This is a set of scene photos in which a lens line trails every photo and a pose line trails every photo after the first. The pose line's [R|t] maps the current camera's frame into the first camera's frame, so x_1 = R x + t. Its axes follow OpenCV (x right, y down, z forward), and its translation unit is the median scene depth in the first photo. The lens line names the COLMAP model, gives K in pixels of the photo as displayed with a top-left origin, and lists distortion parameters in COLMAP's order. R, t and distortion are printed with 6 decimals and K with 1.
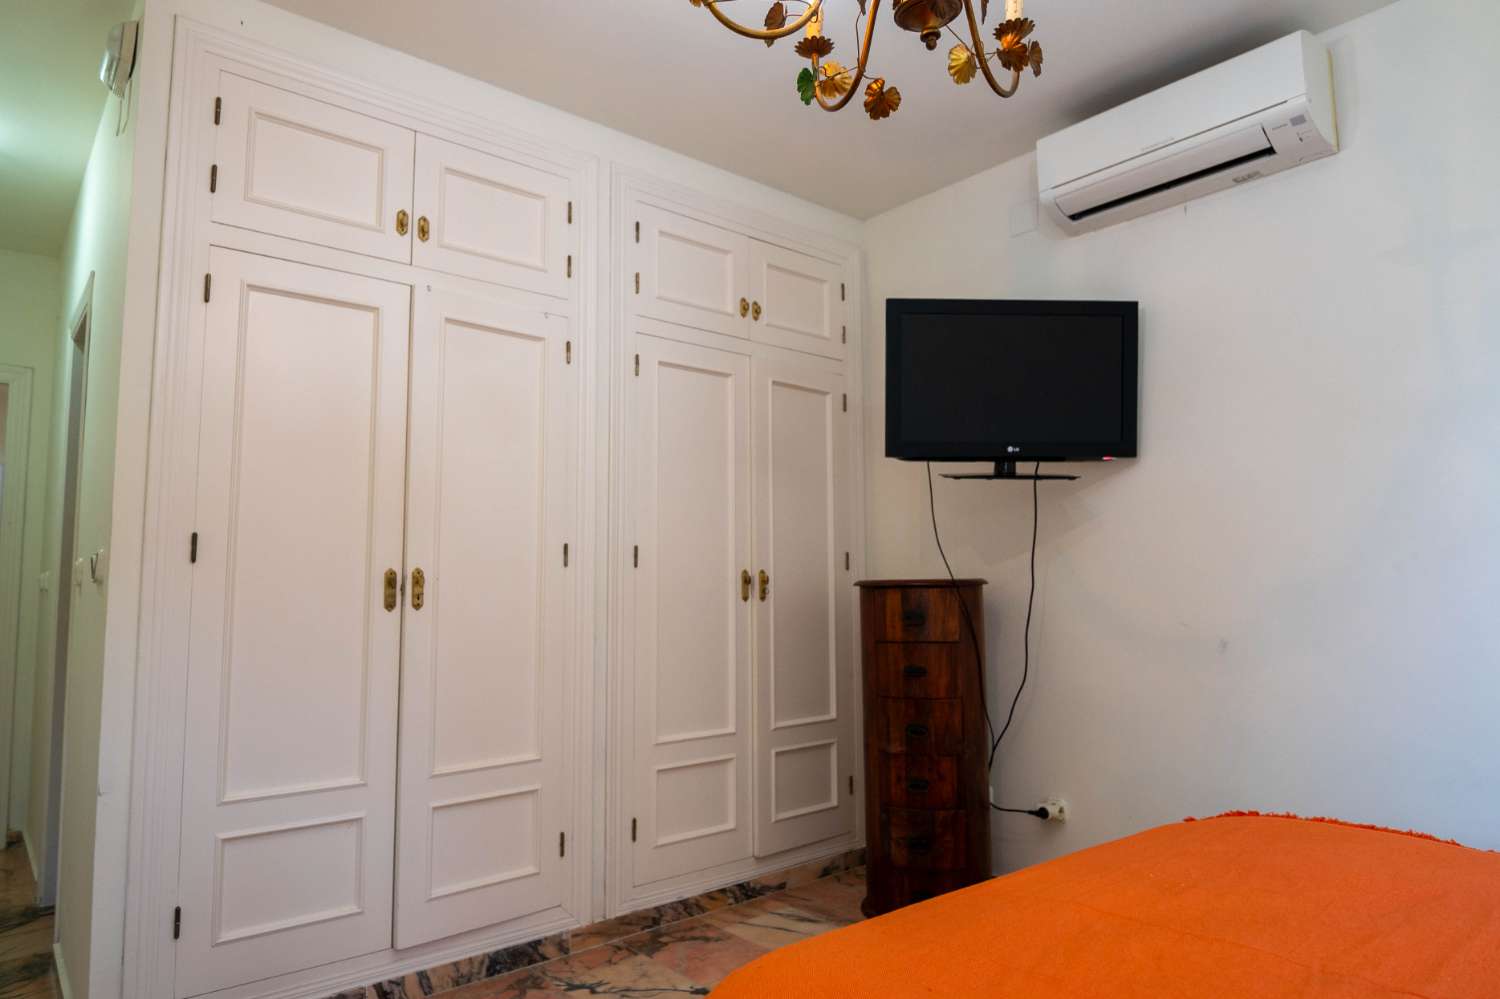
lens RADIAL K [[927.5, 0, 750.0], [0, 927.5, 499.5], [0, 0, 1]] dist [0.007374, 0.000659]
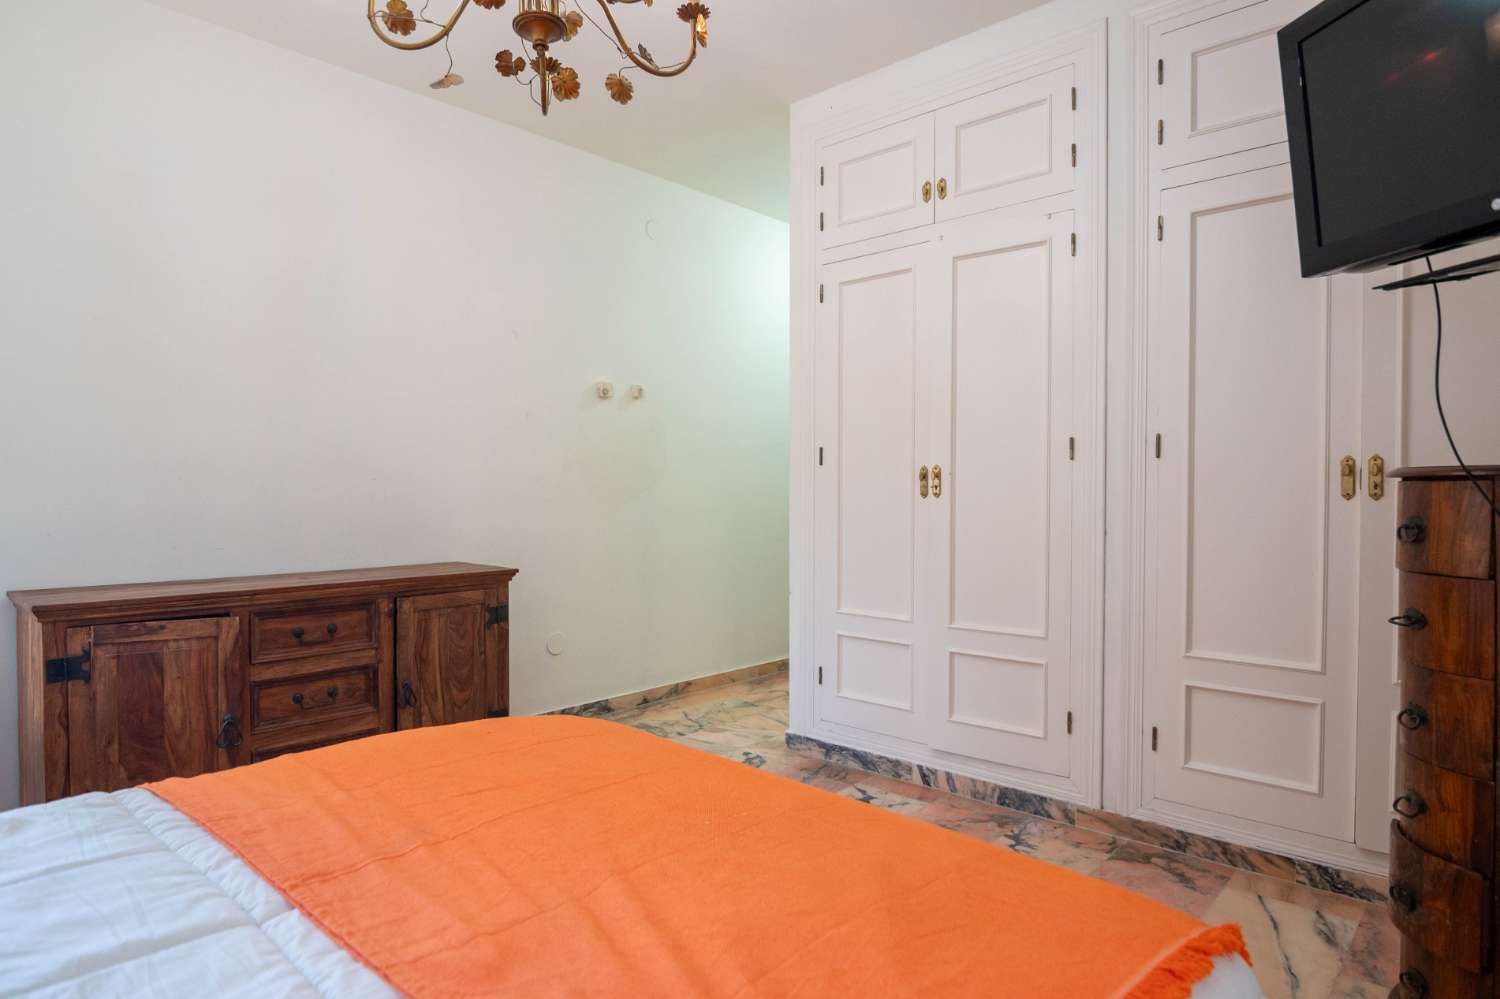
lens RADIAL K [[850.3, 0, 750.0], [0, 850.3, 499.5], [0, 0, 1]] dist [-0.002253, -0.001048]
pose [[0.129840, 0.021725, -0.991297, 0.681490], [0.094802, 0.994908, 0.034221, 0.049830], [0.986992, -0.098420, 0.127119, 0.527957]]
